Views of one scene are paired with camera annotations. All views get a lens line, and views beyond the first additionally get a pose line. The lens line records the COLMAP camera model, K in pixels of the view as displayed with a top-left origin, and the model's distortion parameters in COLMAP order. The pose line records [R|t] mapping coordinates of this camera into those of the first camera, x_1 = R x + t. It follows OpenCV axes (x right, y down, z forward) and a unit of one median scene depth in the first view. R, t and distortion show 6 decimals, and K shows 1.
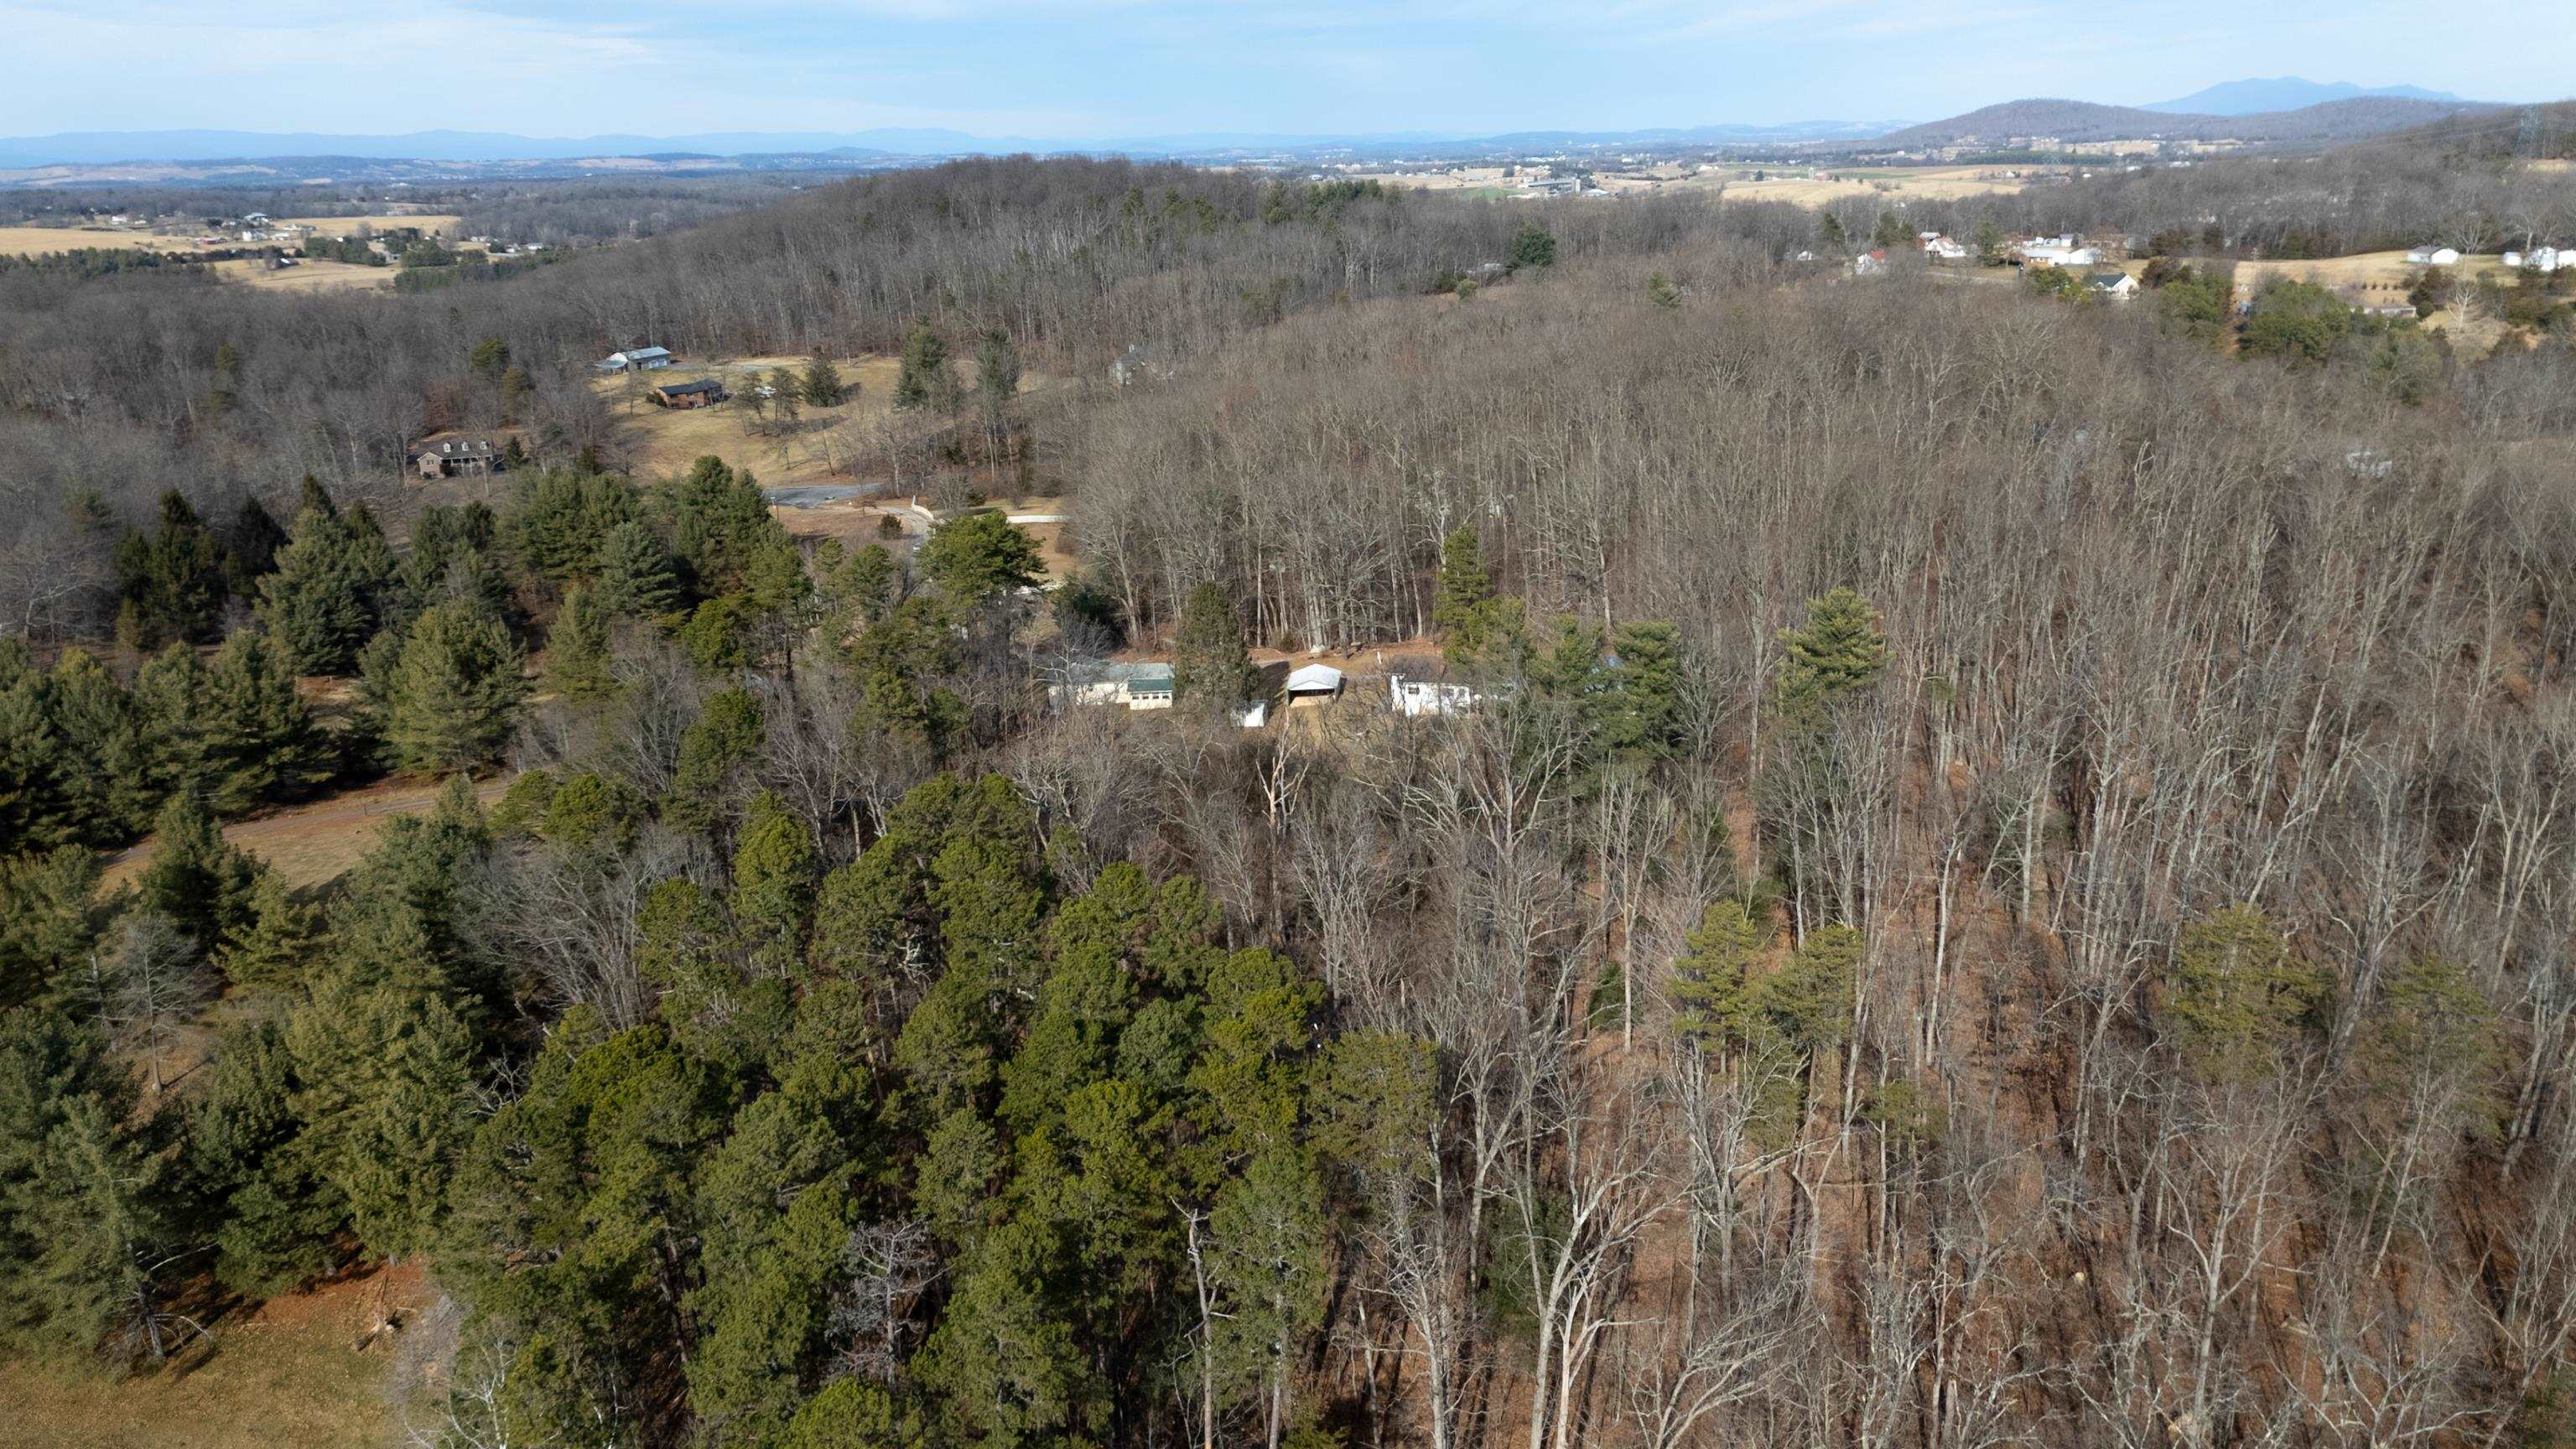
lens RADIAL K [[1891.3, 0, 1280.9], [0, 1891.3, 721.7], [0, 0, 1]] dist [0.052988, -0.056278]
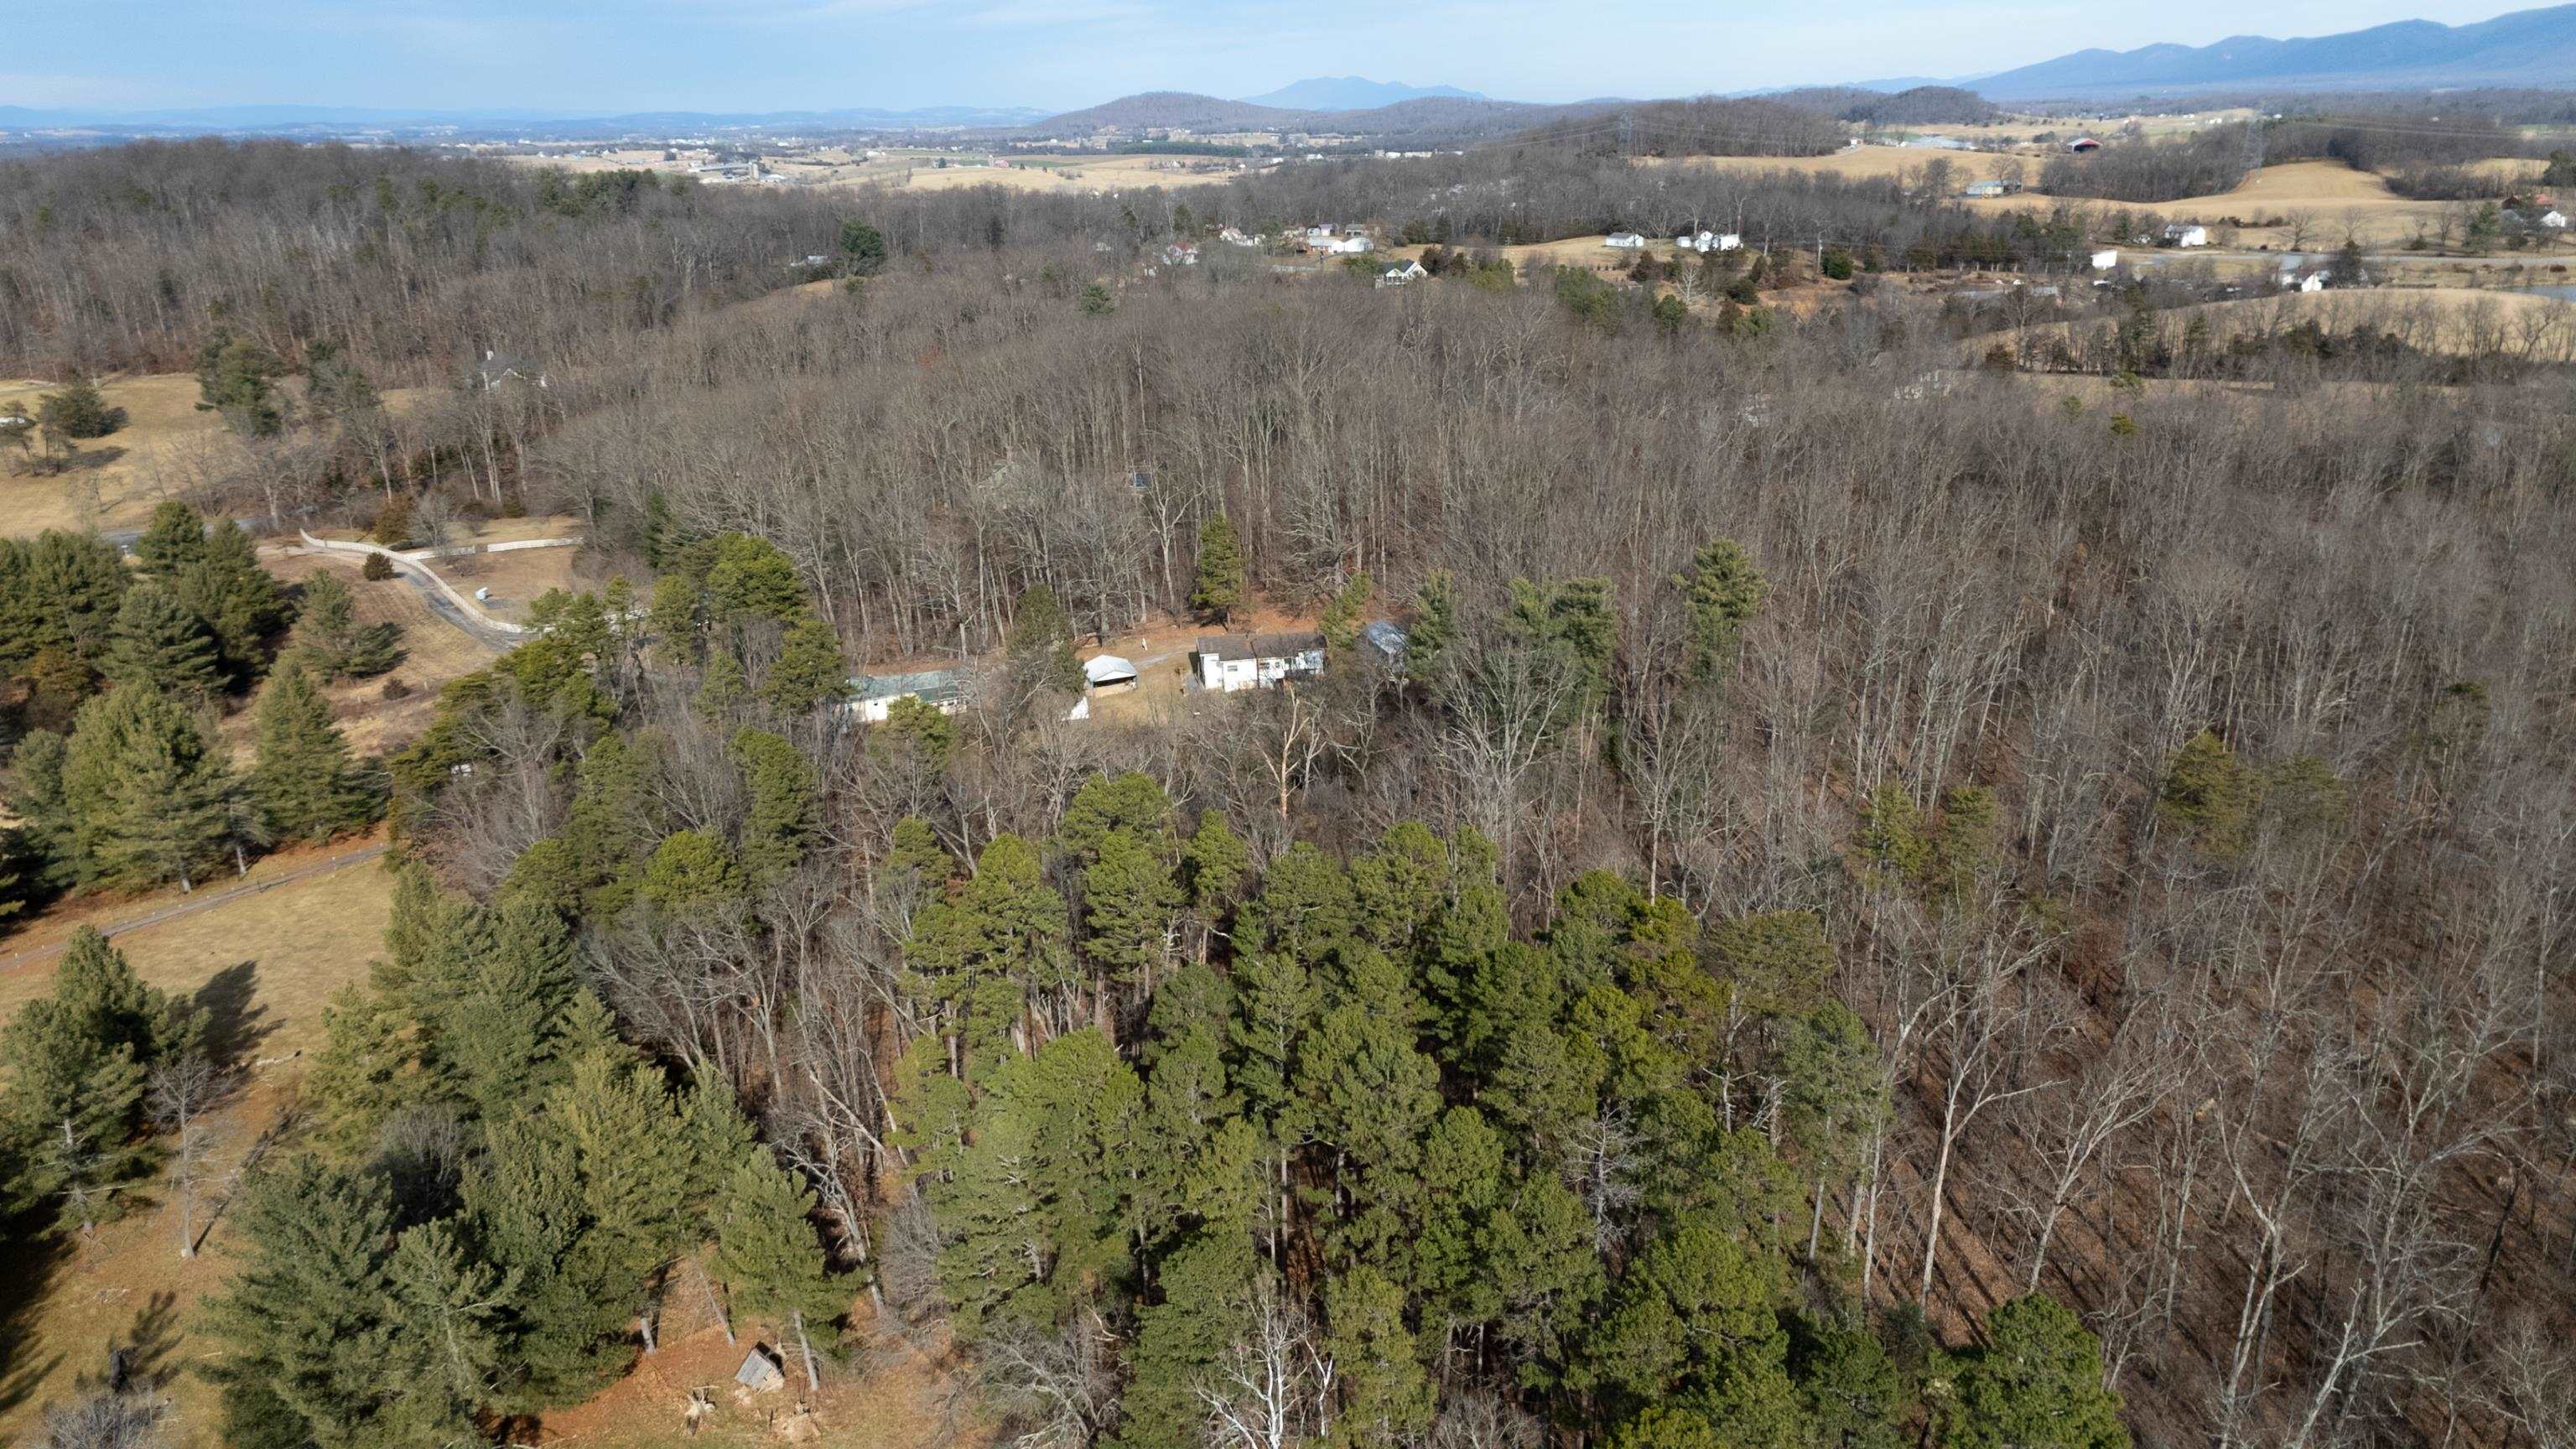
lens RADIAL K [[1891.3, 0, 1278.8], [0, 1891.3, 723.4], [0, 0, 1]] dist [0.052988, -0.056278]
pose [[0.909035, -0.117034, 0.399947, -0.112431], [0.113474, 0.993004, 0.032662, -0.005523], [-0.400971, 0.015693, 0.915956, -0.002403]]
